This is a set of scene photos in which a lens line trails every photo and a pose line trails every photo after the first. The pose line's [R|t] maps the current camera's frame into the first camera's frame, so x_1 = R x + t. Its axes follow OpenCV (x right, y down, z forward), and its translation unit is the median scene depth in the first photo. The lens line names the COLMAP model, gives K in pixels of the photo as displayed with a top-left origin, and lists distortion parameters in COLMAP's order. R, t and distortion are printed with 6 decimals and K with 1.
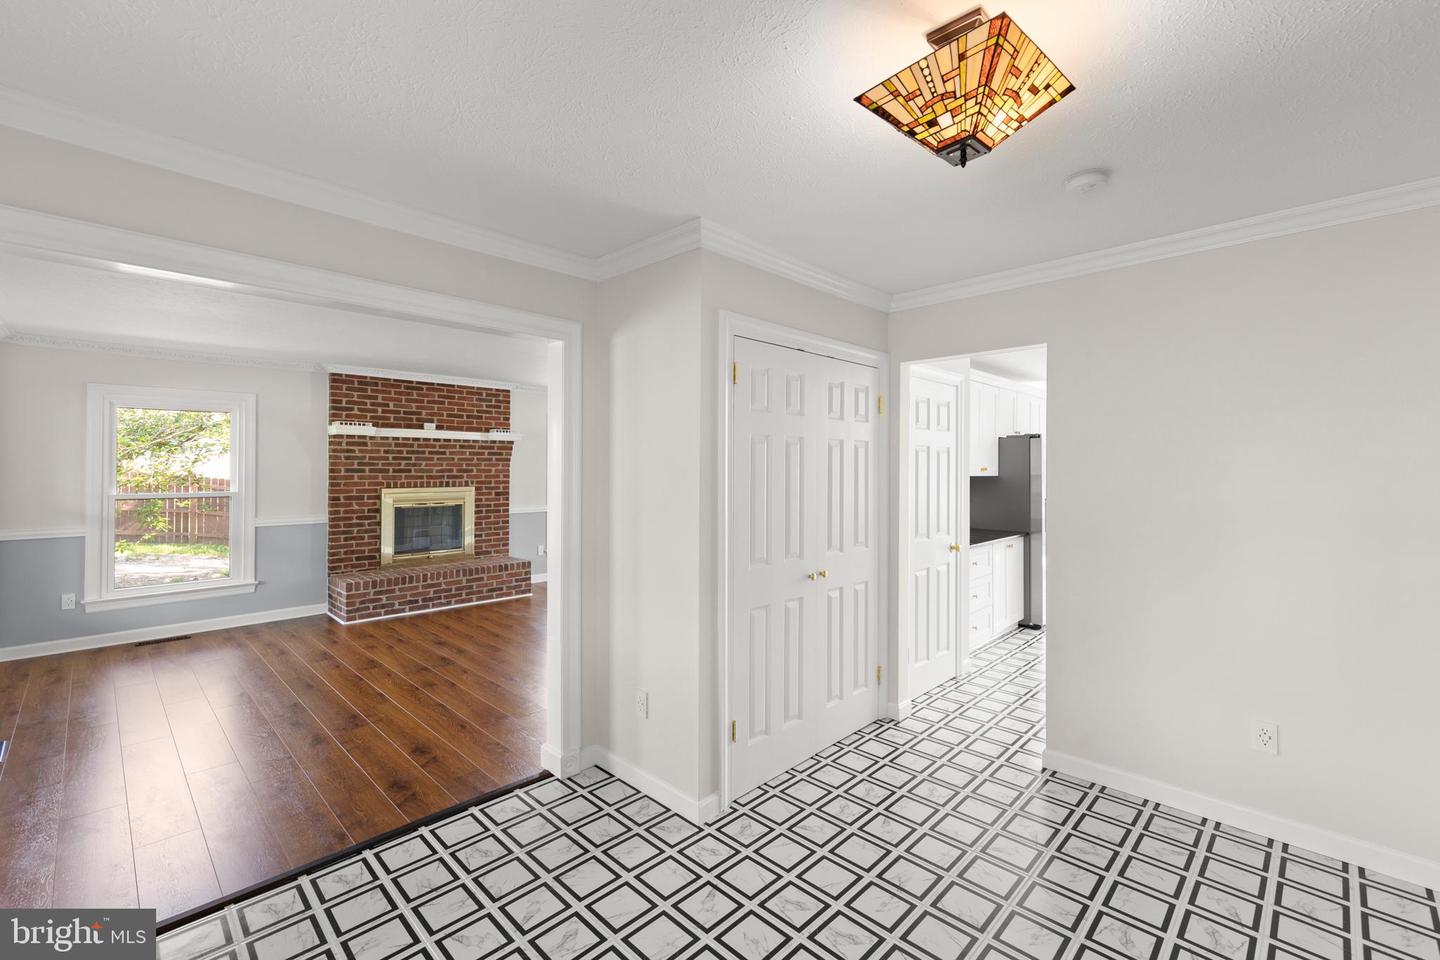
lens RADIAL K [[613.1, 0, 725.8], [0, 613.1, 464.6], [0, 0, 1]] dist [0.007008, -0.000679]
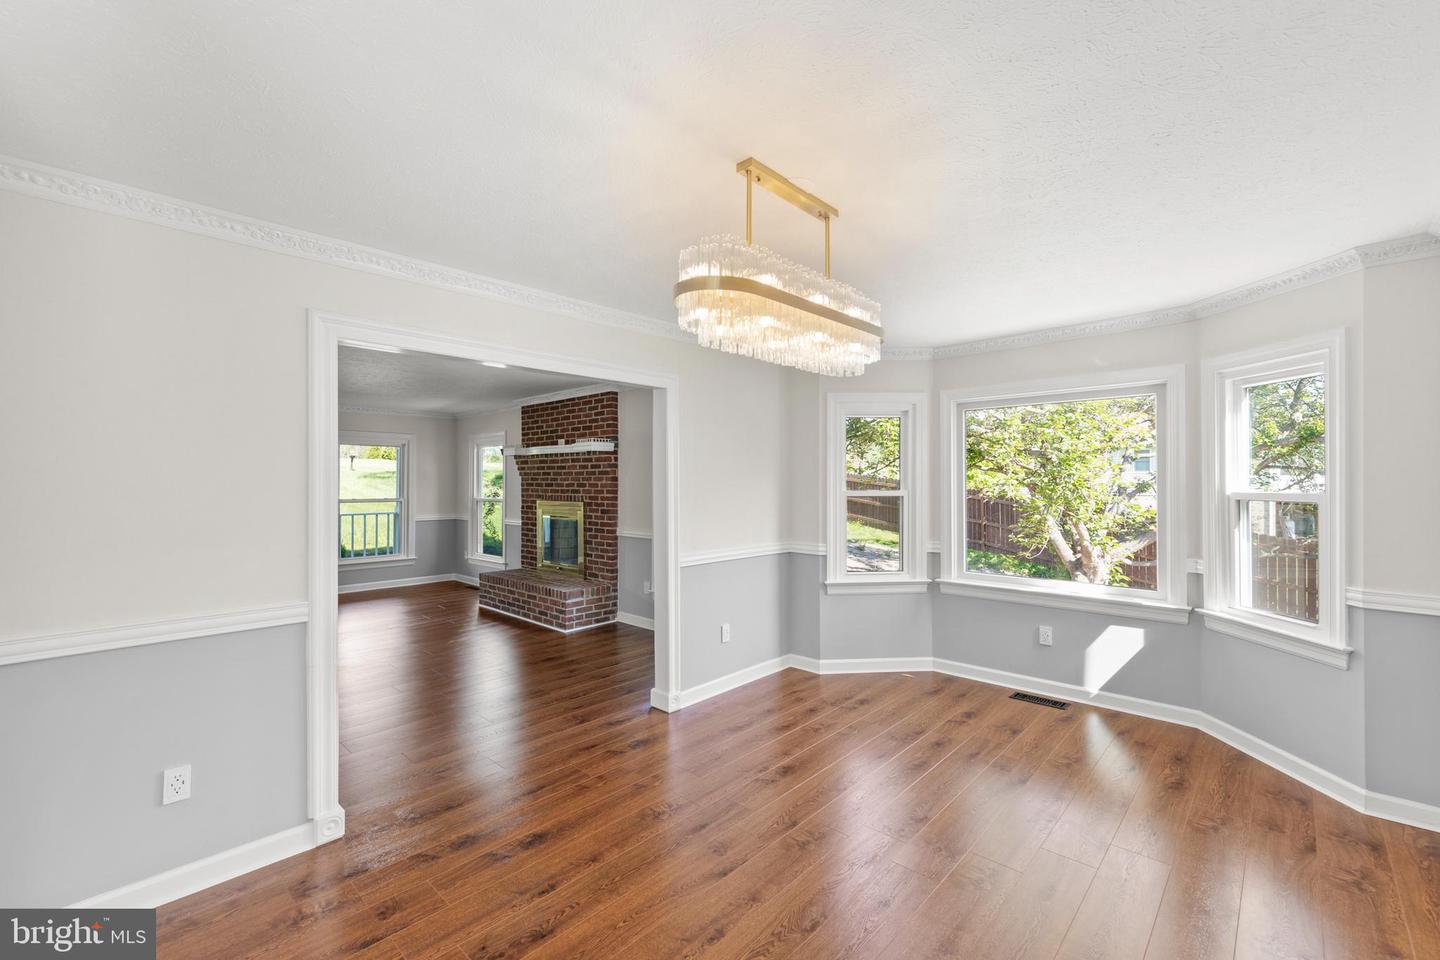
lens RADIAL K [[613.1, 0, 720.2], [0, 613.1, 476.5], [0, 0, 1]] dist [0.007008, -0.000679]
pose [[0.017132, -0.010404, -0.999799, 0.567714], [0.005218, 0.999933, -0.010316, 0.007850], [0.999840, -0.005040, 0.017185, 1.272678]]
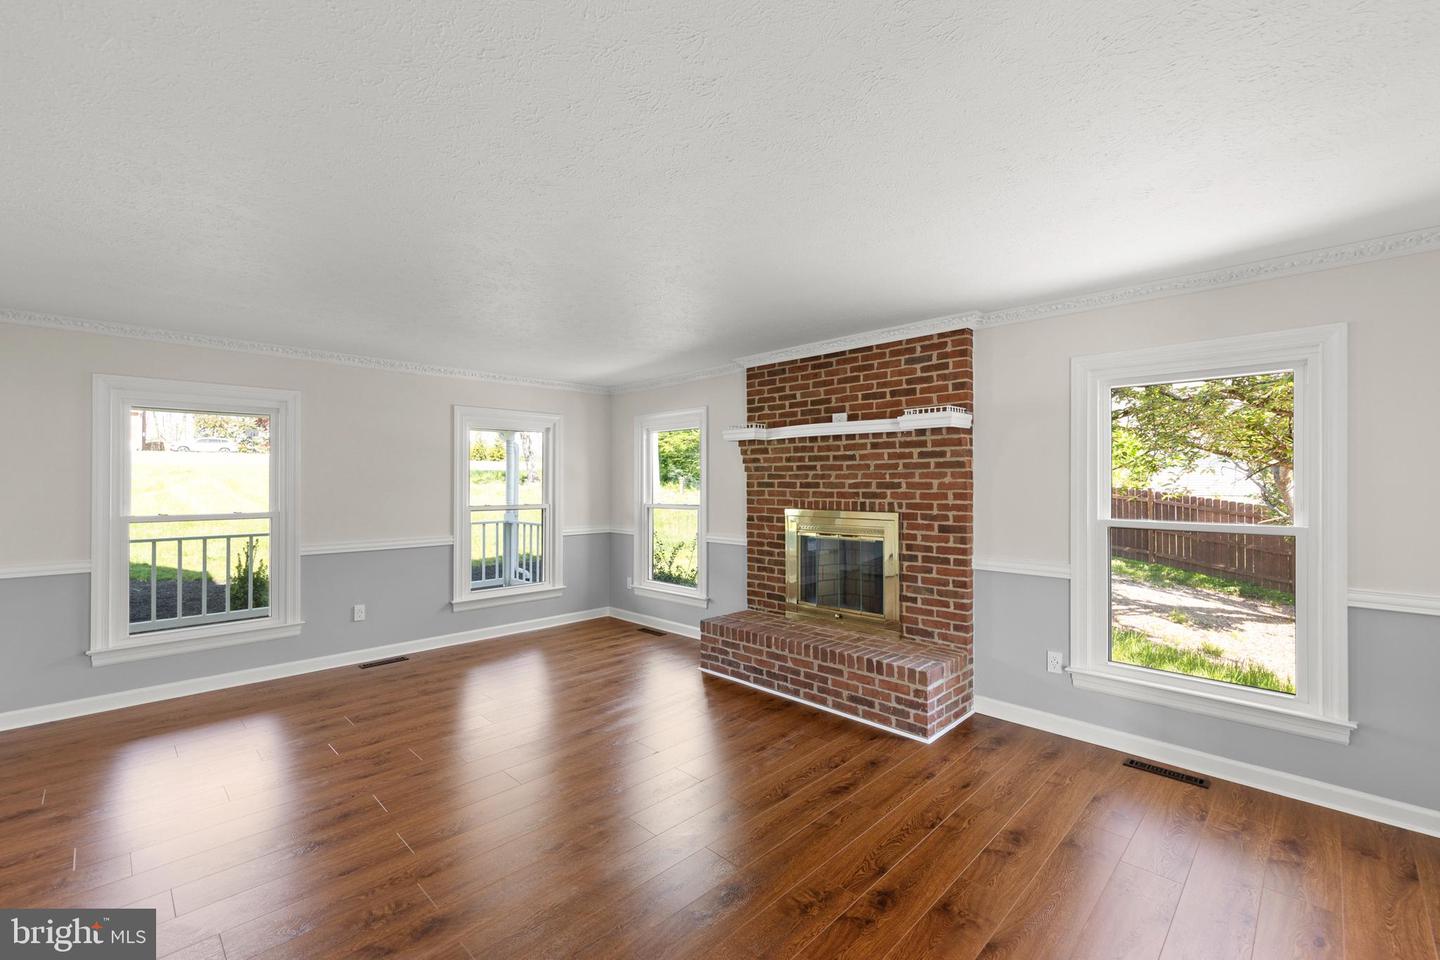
lens RADIAL K [[613.1, 0, 725.0], [0, 613.1, 479.2], [0, 0, 1]] dist [0.007008, -0.000679]
pose [[-0.005268, -0.006814, -0.999963, 0.181045], [0.006810, 0.999953, -0.006850, 0.007308], [0.999963, -0.006846, -0.005221, 0.895671]]
